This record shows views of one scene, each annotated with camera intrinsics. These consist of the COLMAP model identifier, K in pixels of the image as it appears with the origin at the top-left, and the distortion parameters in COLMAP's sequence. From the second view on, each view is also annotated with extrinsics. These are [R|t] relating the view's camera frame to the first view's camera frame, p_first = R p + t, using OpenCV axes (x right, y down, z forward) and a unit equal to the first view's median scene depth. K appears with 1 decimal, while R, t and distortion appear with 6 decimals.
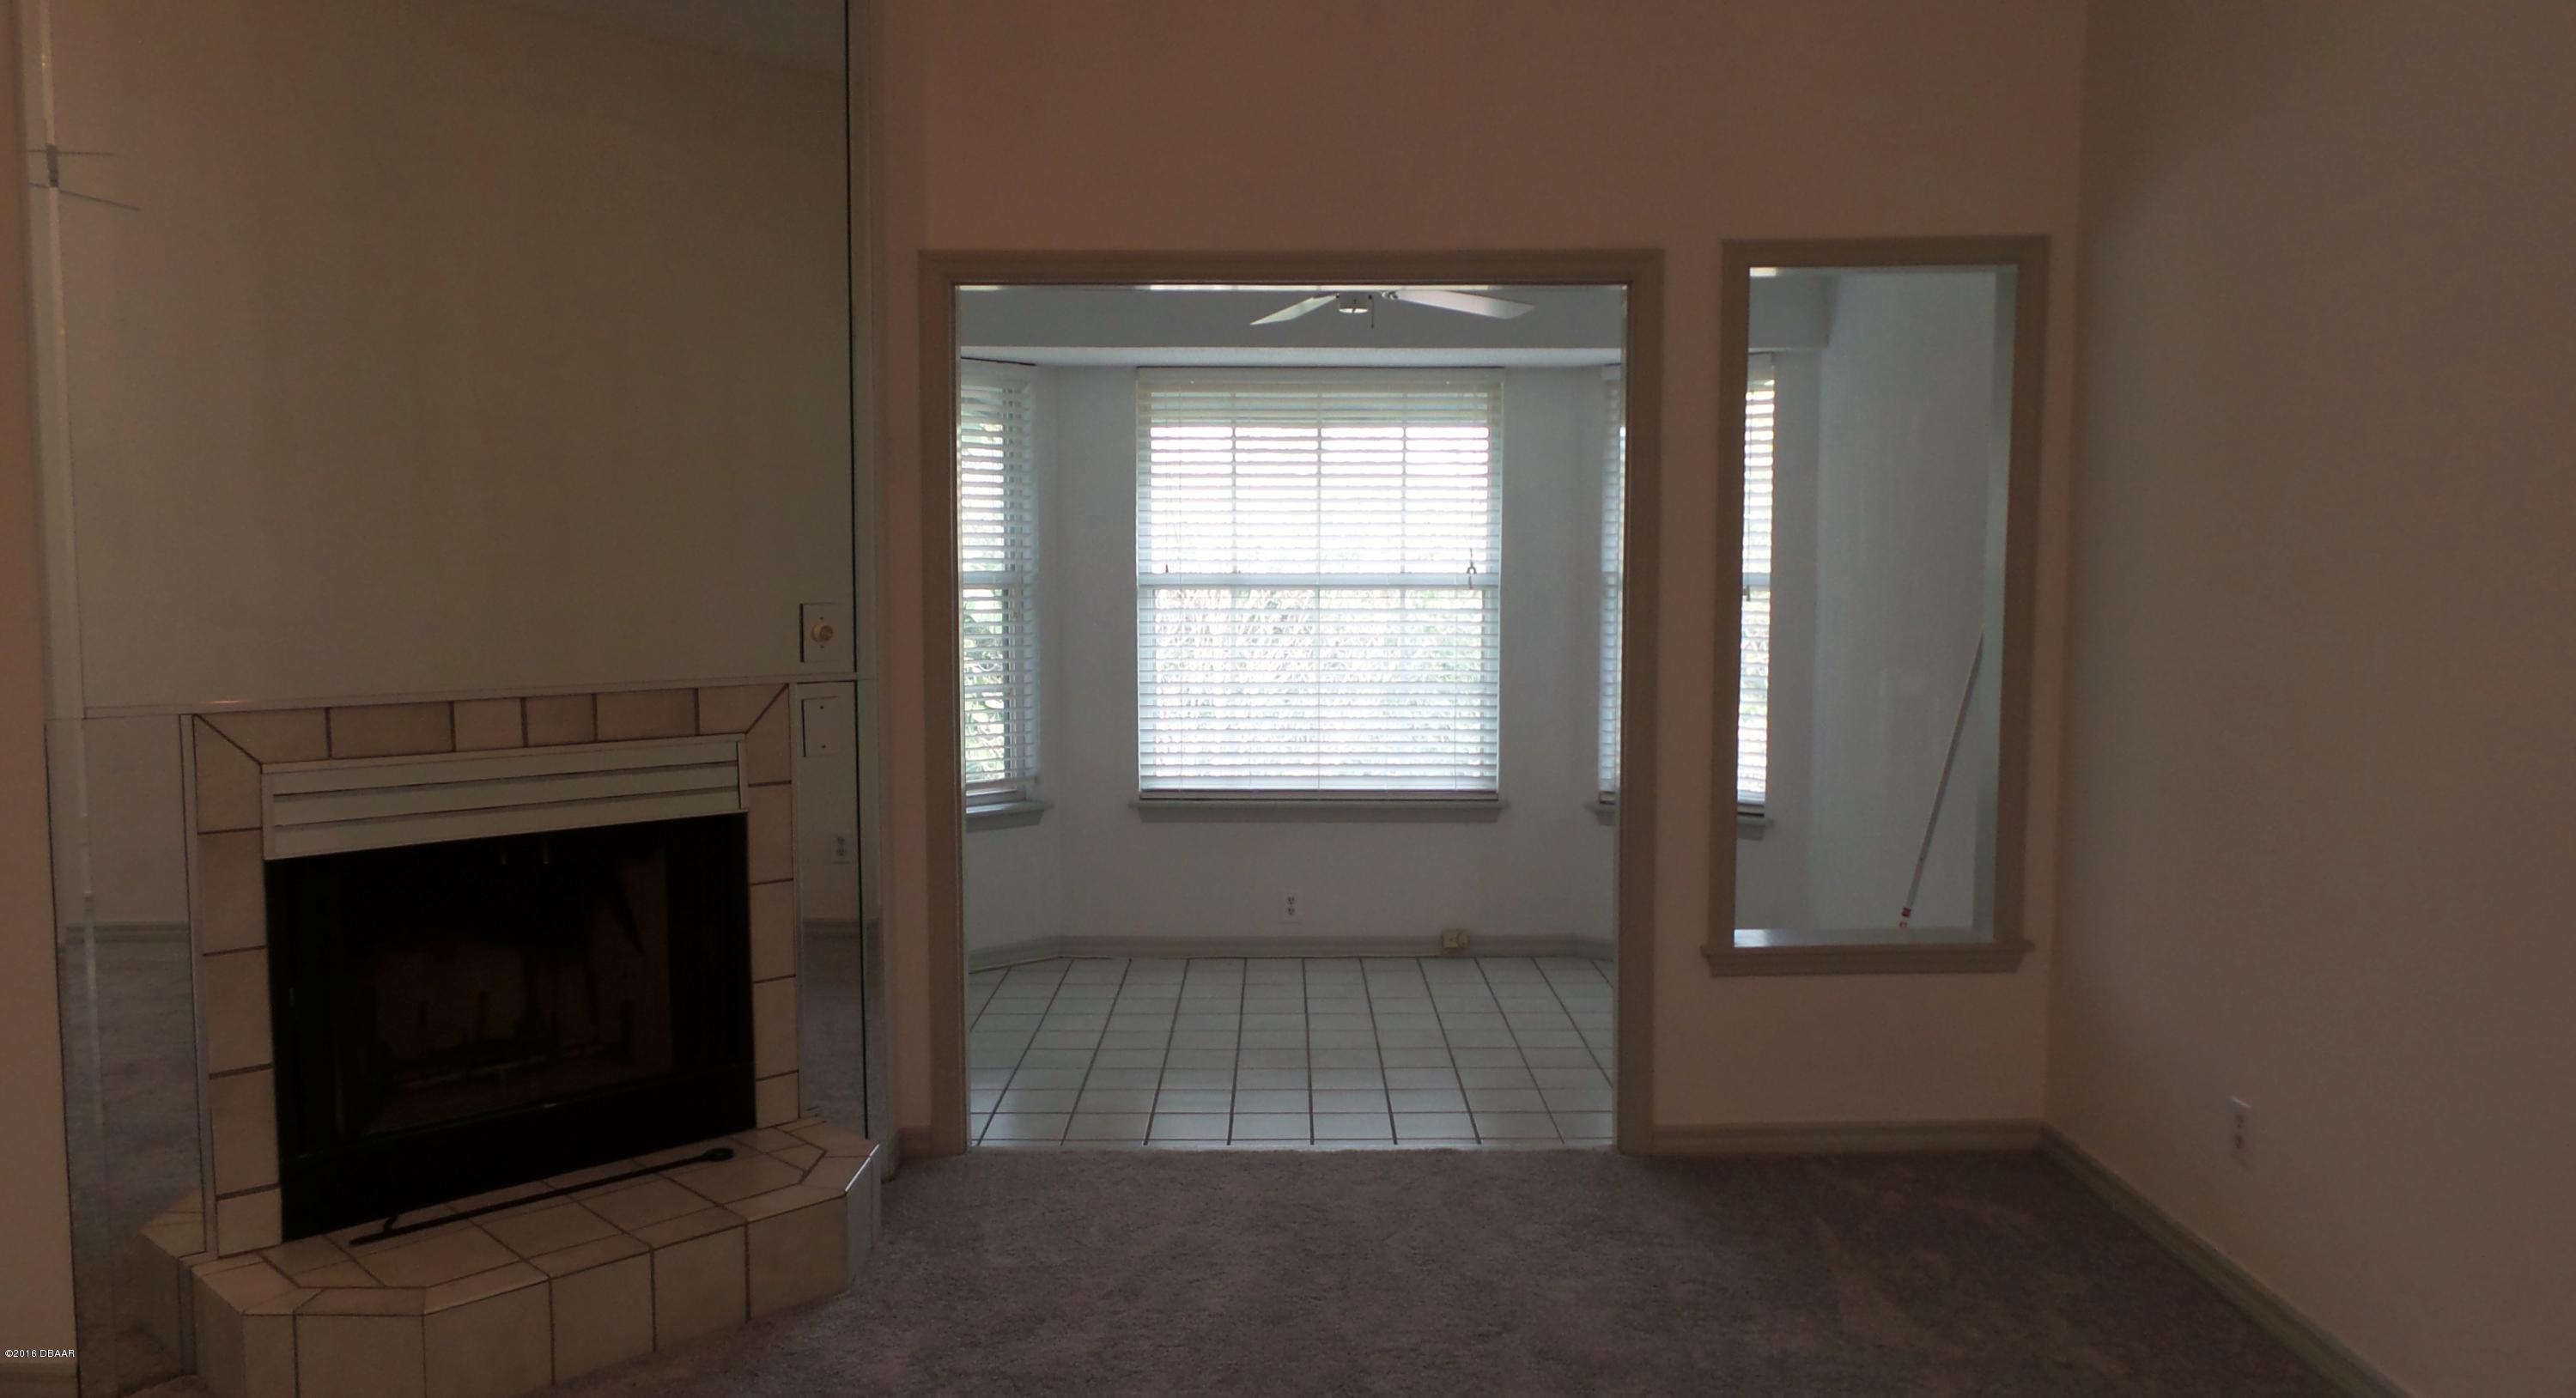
lens RADIAL K [[1805.5, 0, 1281.4], [0, 1805.5, 715.5], [0, 0, 1]] dist [0.013292, 0.002729]
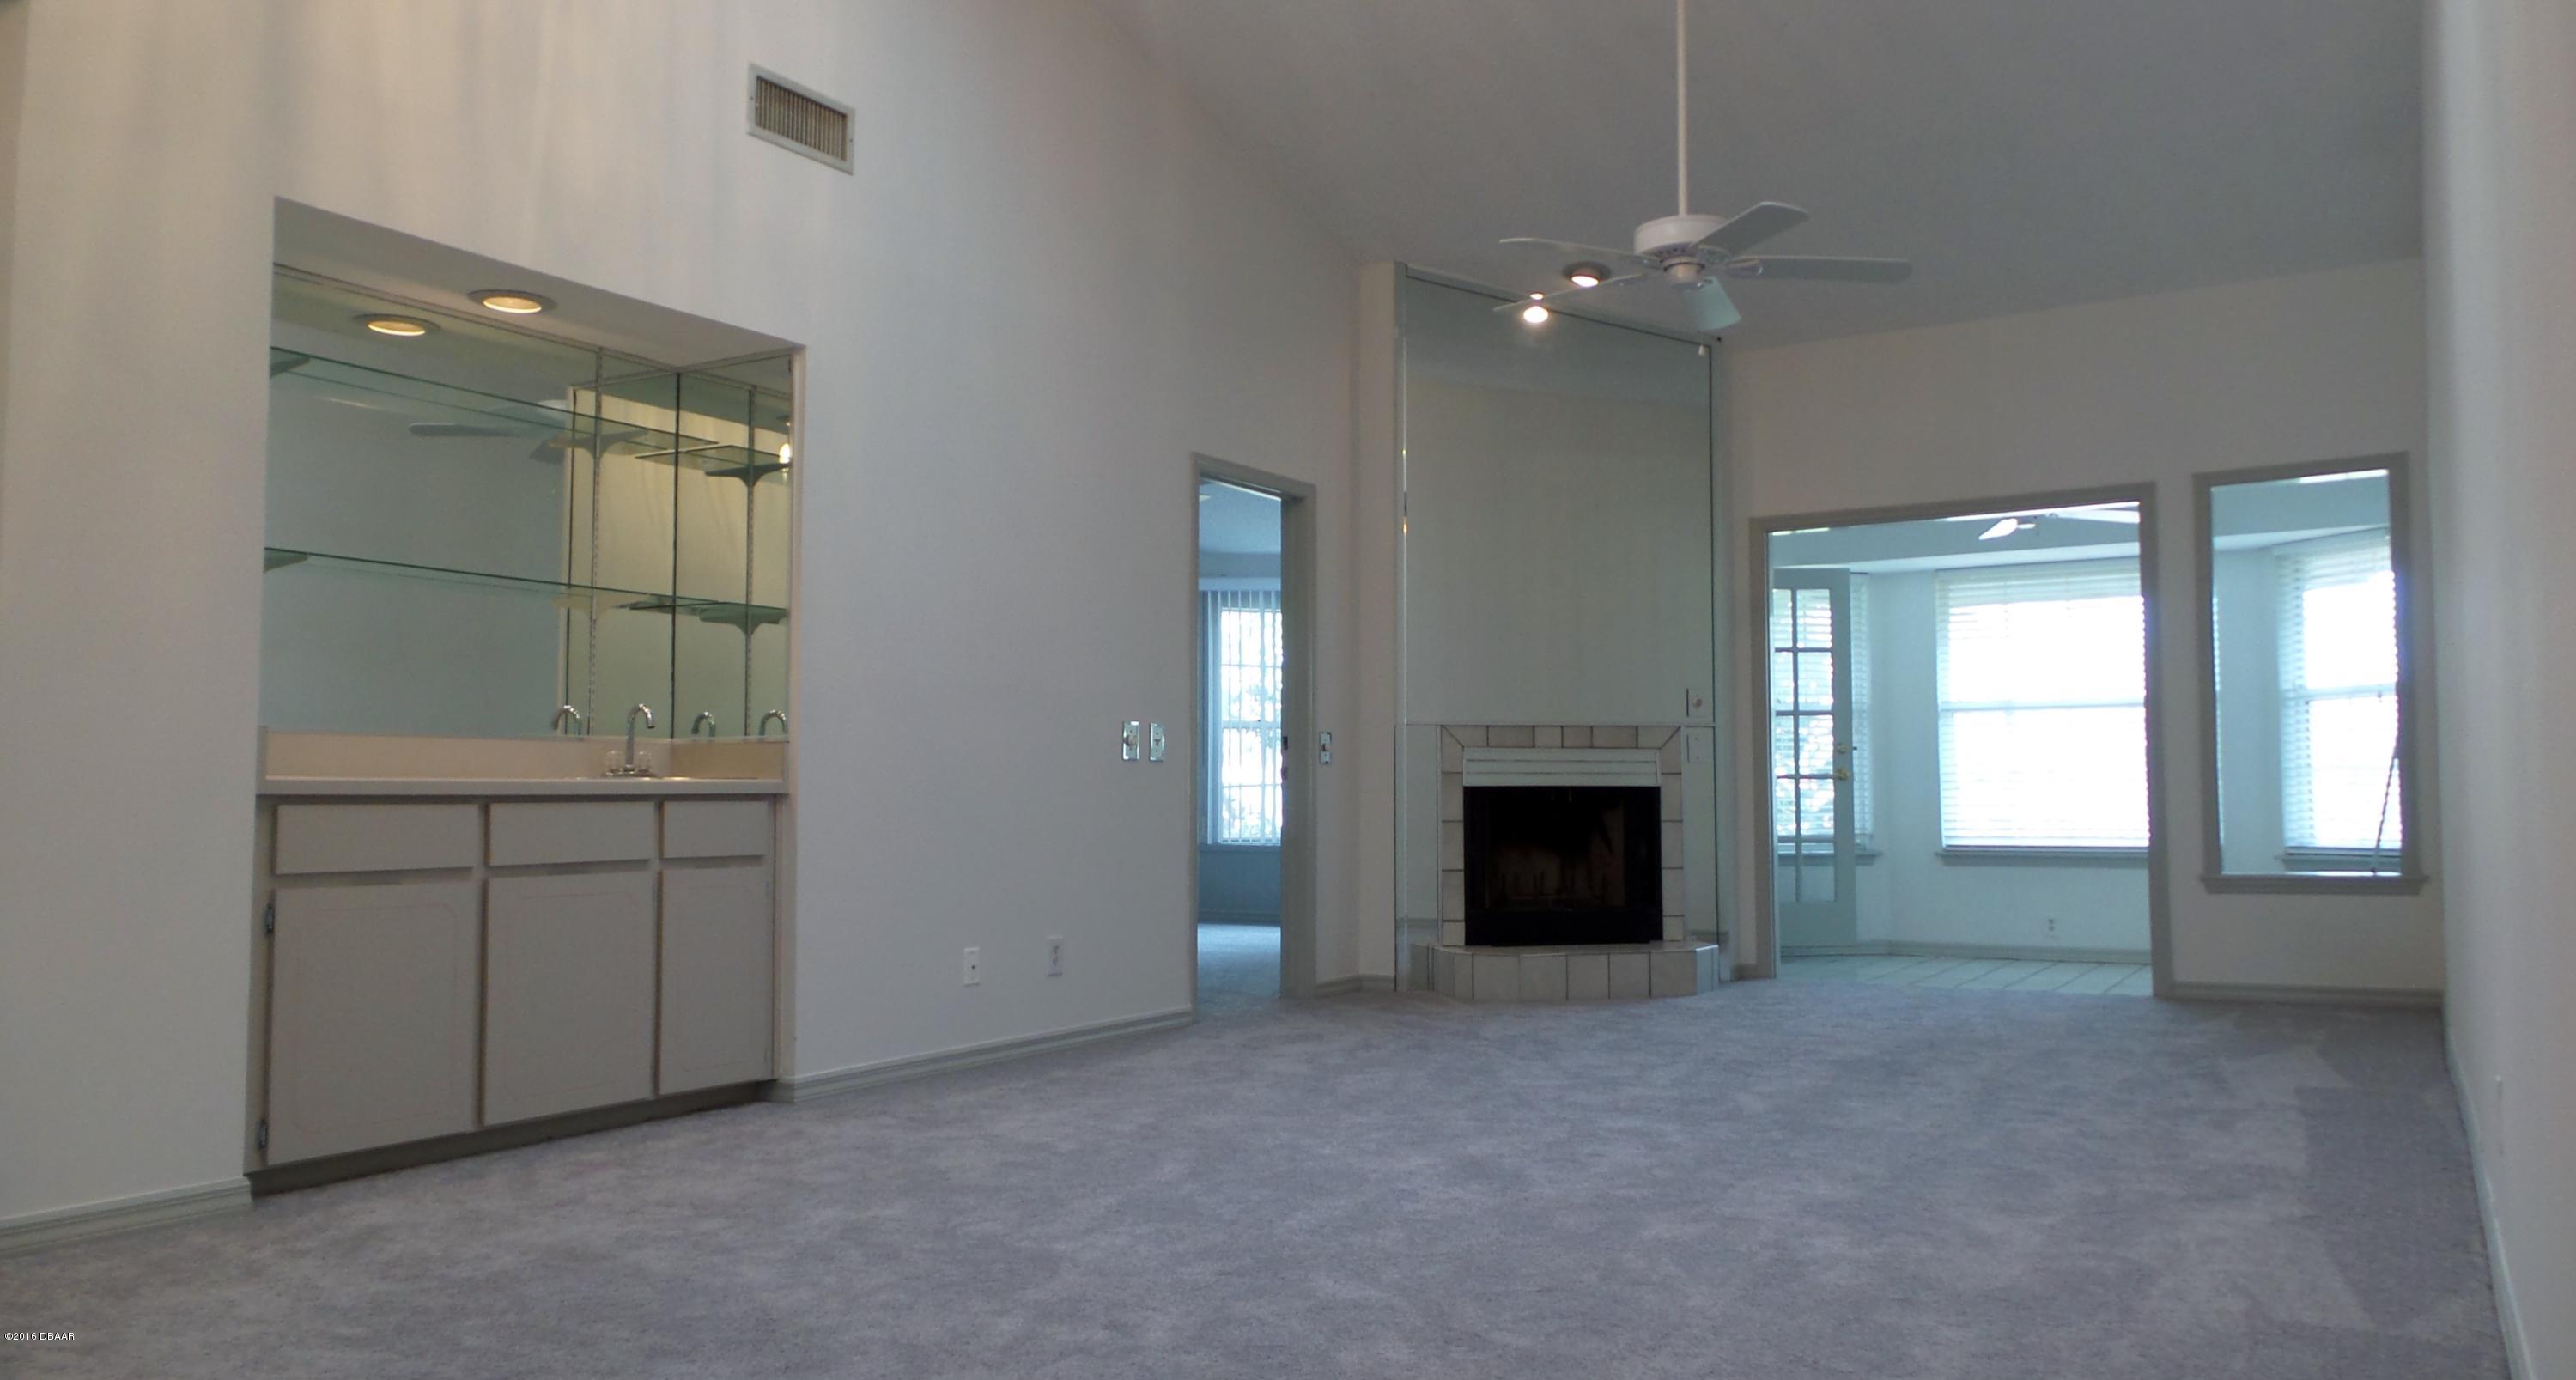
lens RADIAL K [[1812.6, 0, 1280.4], [0, 1812.6, 693.8], [0, 0, 1]] dist [0.008501, 0.000219]
pose [[0.850294, -0.032787, -0.525286, 0.430516], [-0.042578, 0.990501, -0.130746, 0.235576], [0.524583, 0.133538, 0.840821, -0.997523]]
